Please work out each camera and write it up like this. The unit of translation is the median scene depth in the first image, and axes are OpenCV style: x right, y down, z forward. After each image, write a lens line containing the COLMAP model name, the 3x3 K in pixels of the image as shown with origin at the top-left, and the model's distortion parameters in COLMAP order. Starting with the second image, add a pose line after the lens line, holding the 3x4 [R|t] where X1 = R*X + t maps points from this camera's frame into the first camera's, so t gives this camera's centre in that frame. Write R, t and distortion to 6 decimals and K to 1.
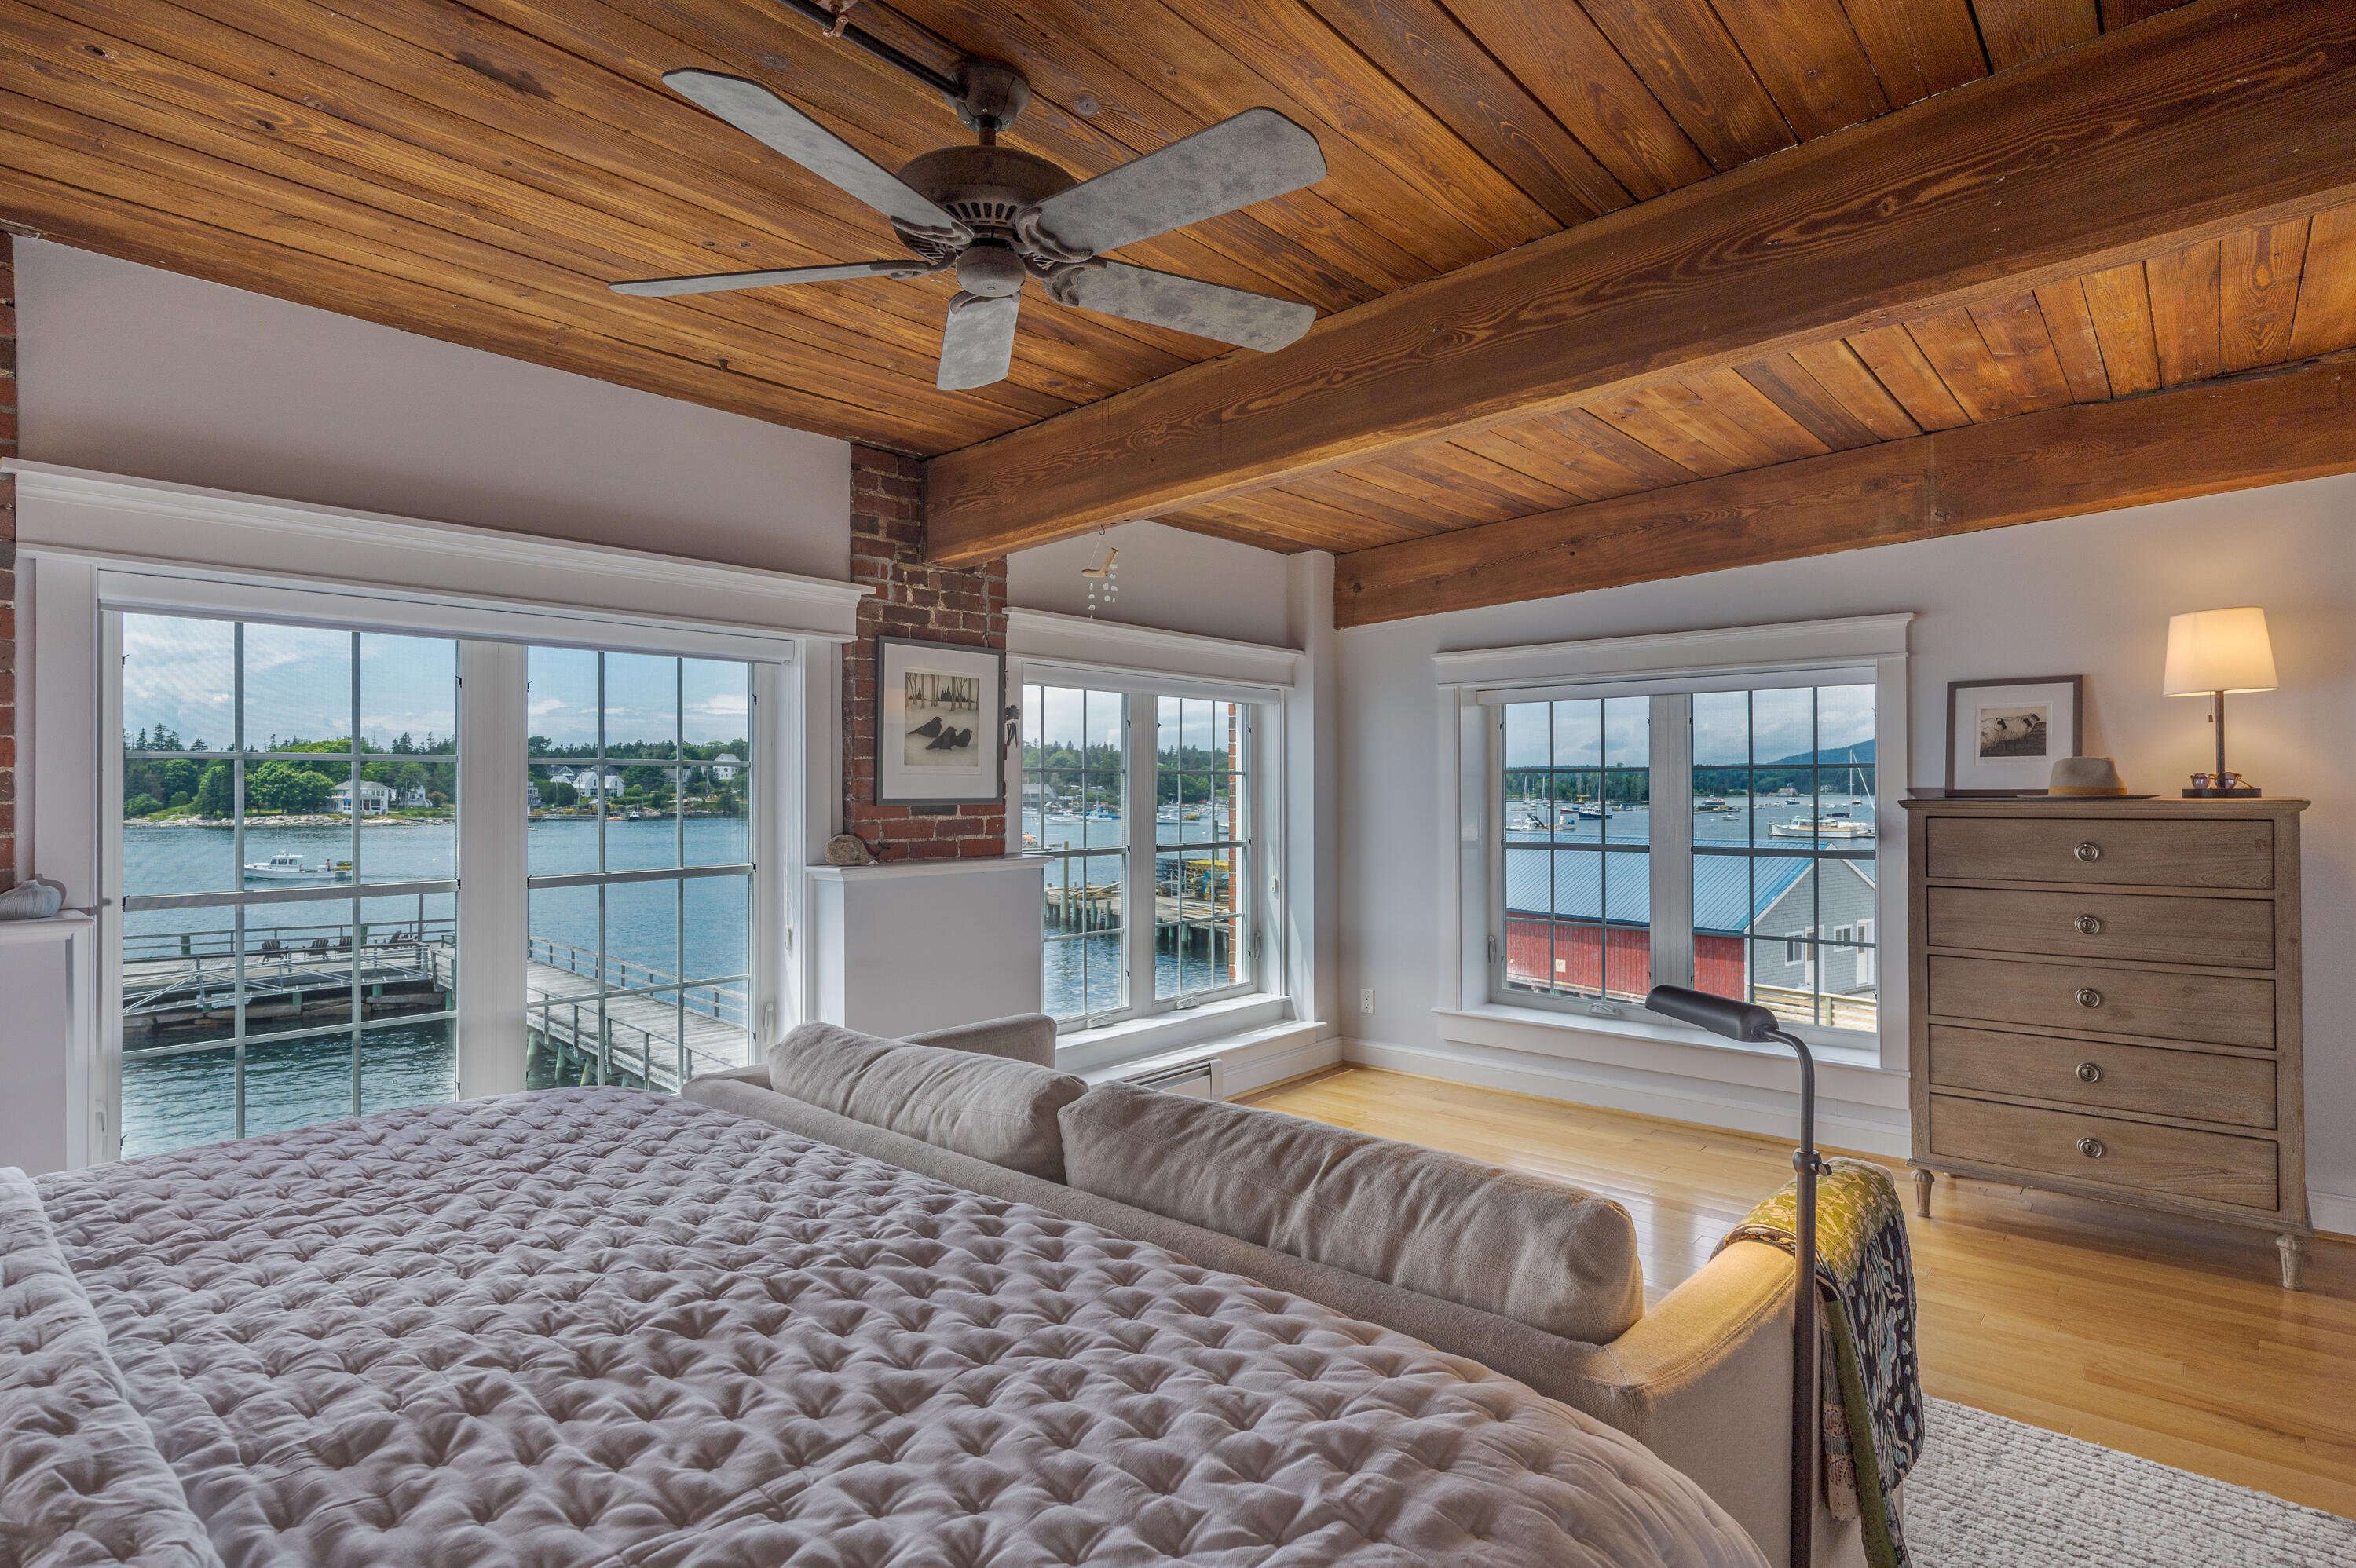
lens RADIAL K [[1192.8, 0, 1178.0], [0, 1192.8, 784.0], [0, 0, 1]] dist [-0.000931, -0.000250]
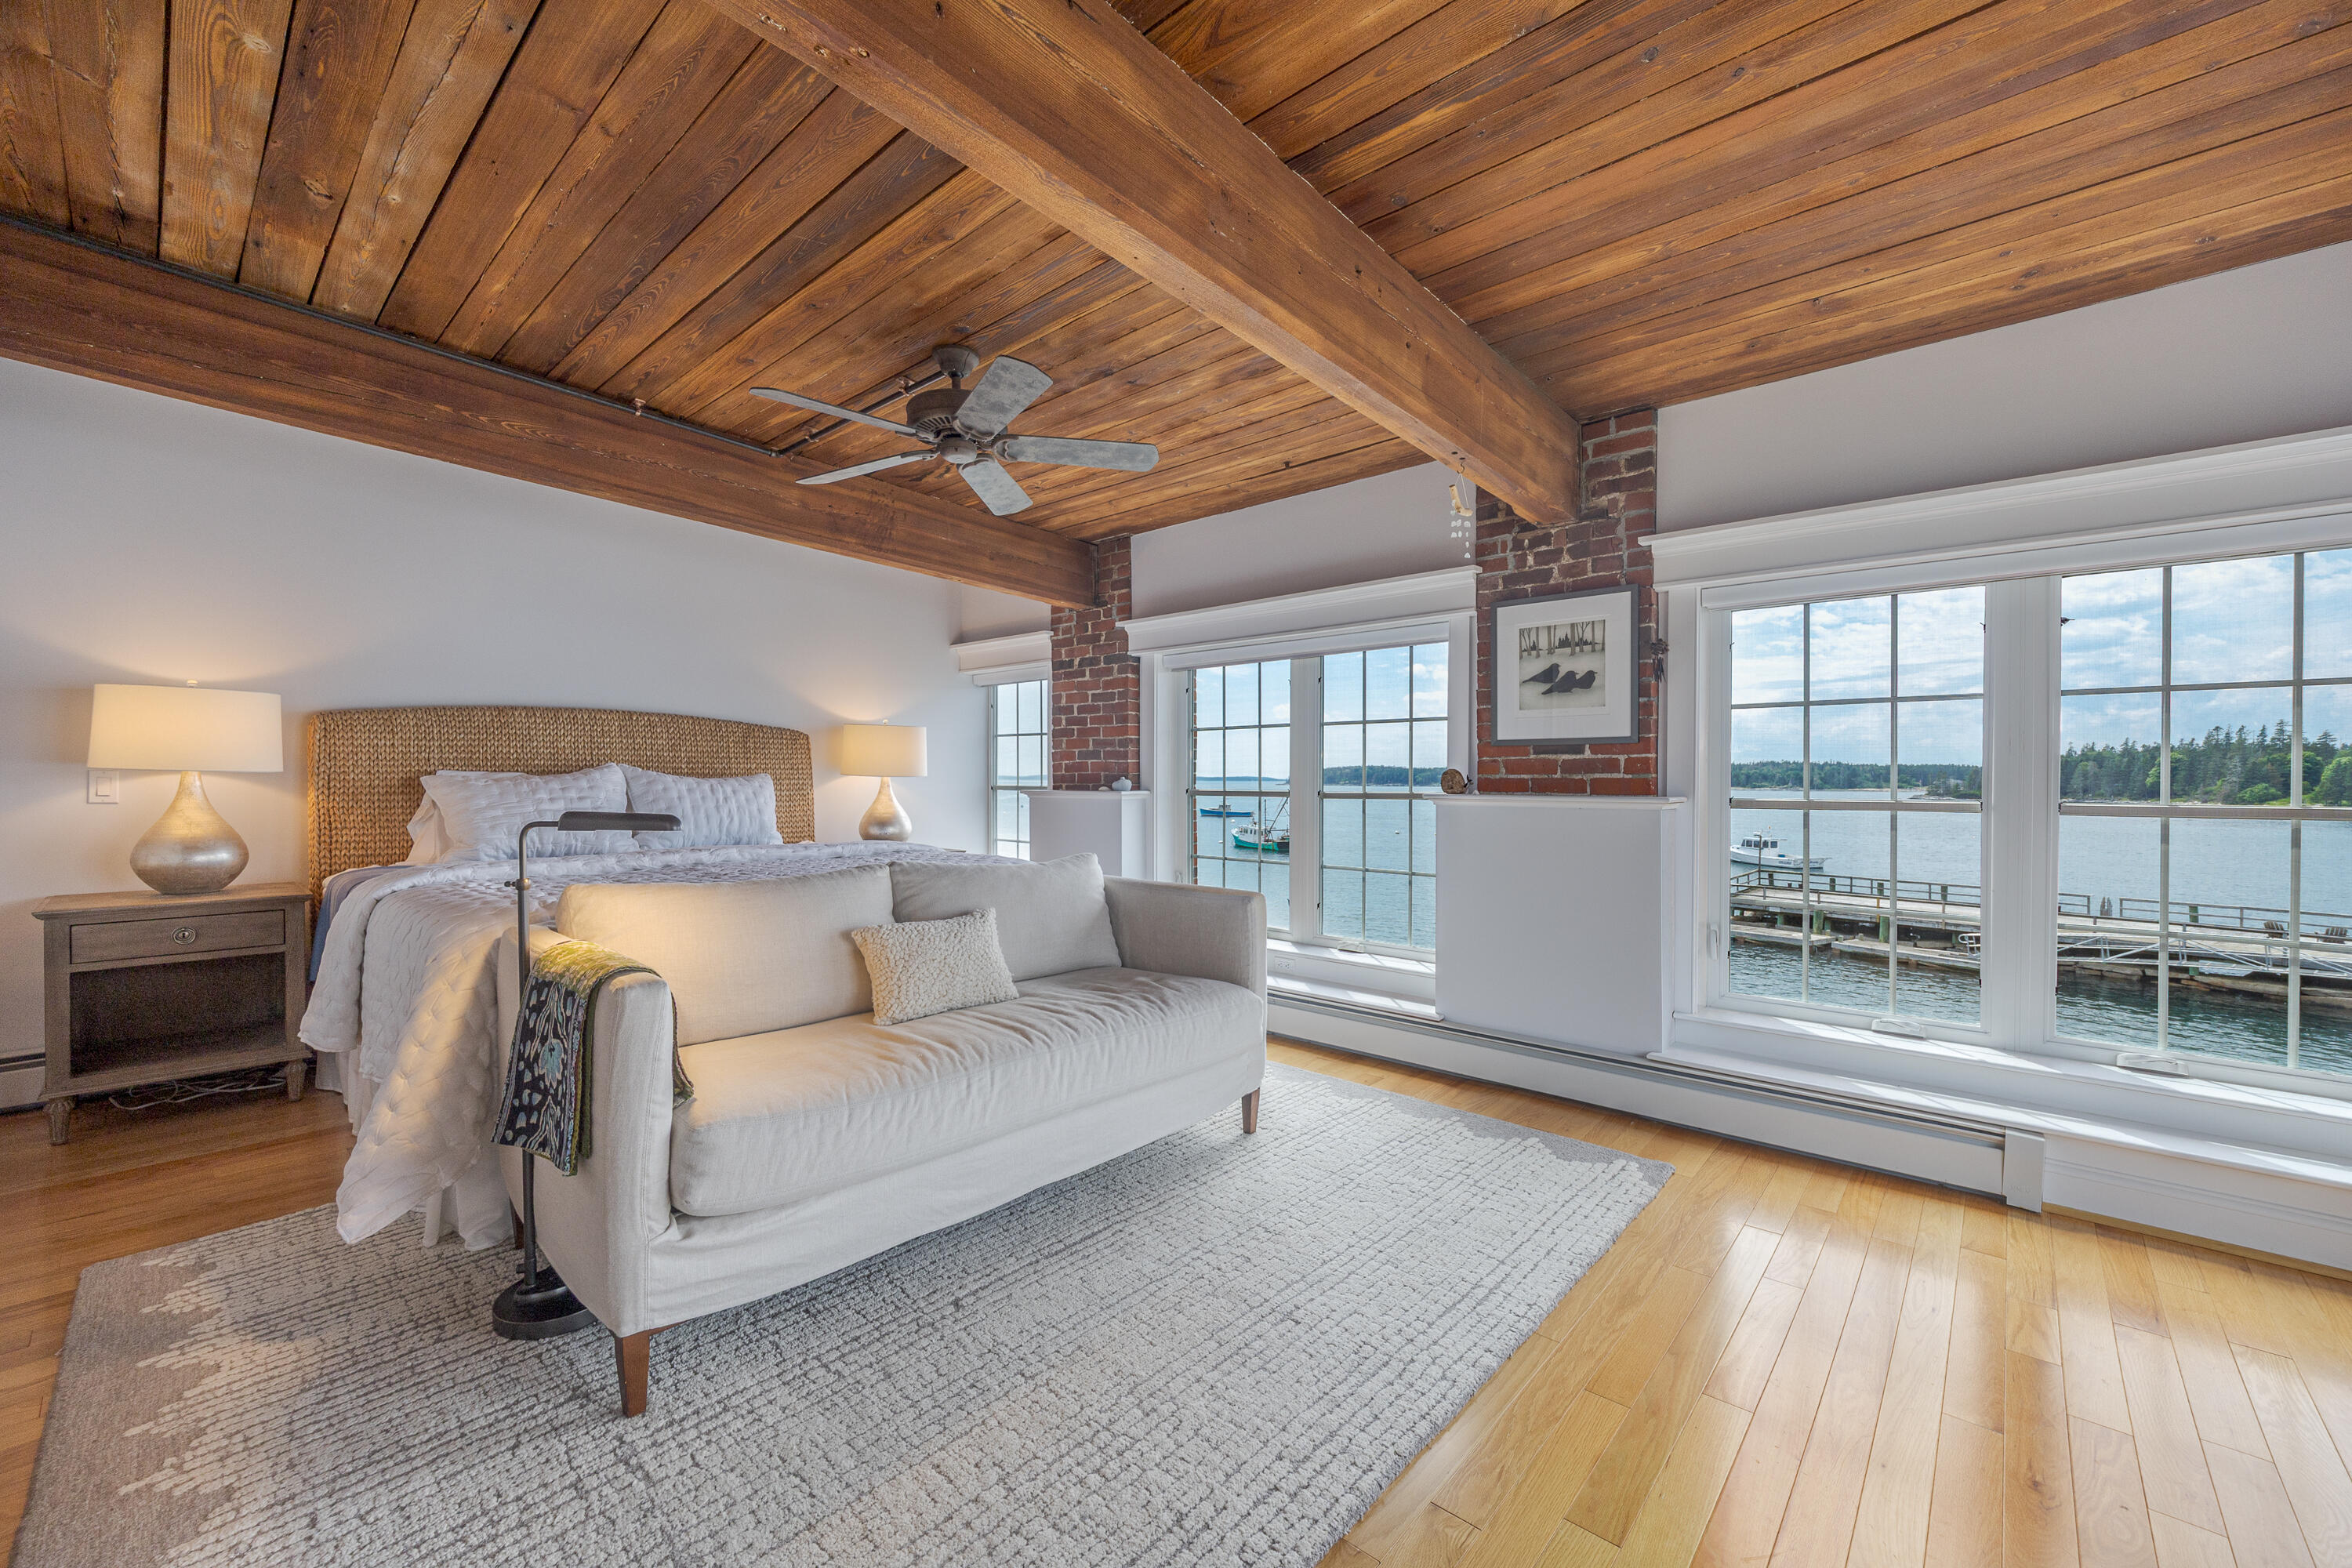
lens RADIAL K [[920.8, 0, 1176.0], [0, 920.8, 784.0], [0, 0, 1]] dist [0.000977, 0.000065]
pose [[-0.015420, 0.007576, -0.999852, 0.641870], [0.002019, 0.999969, 0.007545, 0.046303], [0.999879, -0.001902, -0.015434, 0.665281]]
